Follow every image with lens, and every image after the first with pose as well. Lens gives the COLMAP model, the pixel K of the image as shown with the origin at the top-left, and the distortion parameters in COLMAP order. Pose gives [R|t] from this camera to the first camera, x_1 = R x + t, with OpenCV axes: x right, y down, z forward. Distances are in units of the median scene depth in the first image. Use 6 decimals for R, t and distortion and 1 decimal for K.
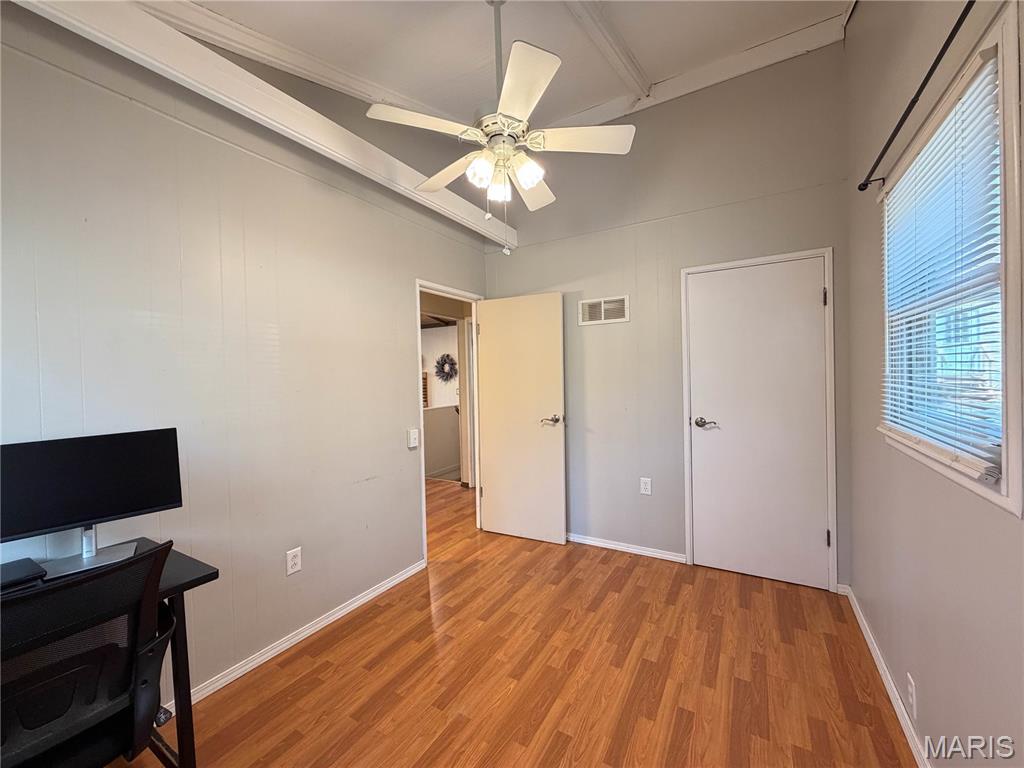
lens RADIAL K [[414.8, 0, 511.8], [0, 414.8, 381.8], [0, 0, 1]] dist [0.002296, -0.001241]
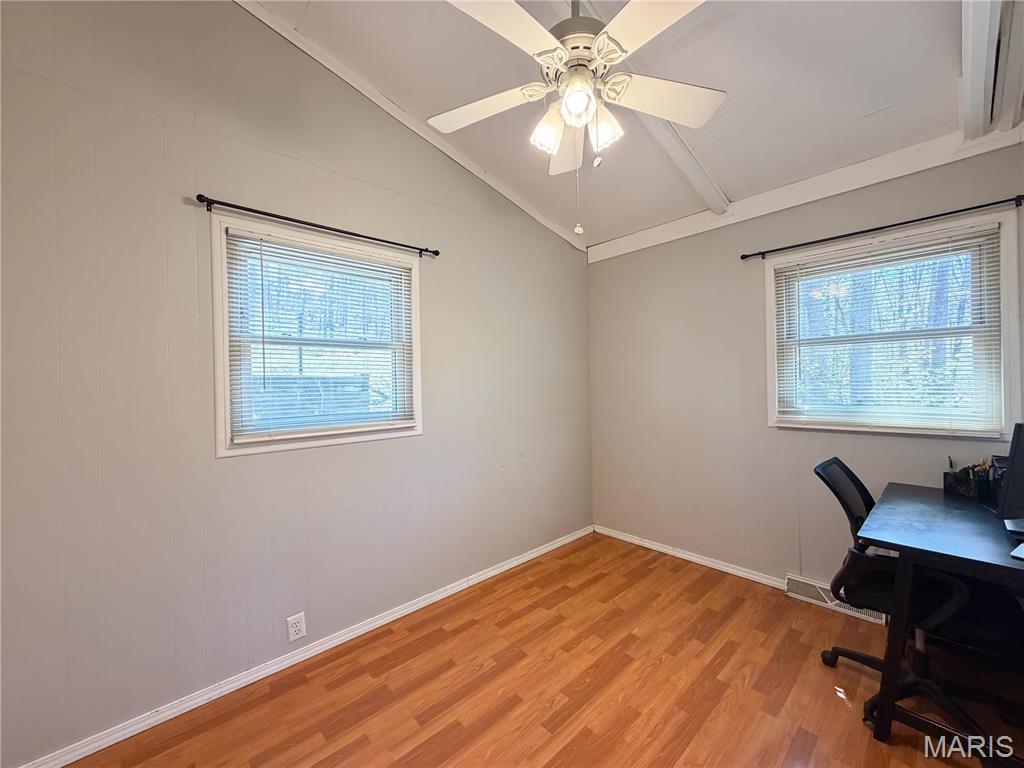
lens RADIAL K [[414.8, 0, 511.8], [0, 414.8, 384.5], [0, 0, 1]] dist [0.002296, -0.001241]
pose [[-0.958838, 0.038788, 0.281291, -0.110227], [0.046281, 0.998727, 0.020042, -0.021879], [-0.280156, 0.032236, -0.959413, 1.973476]]
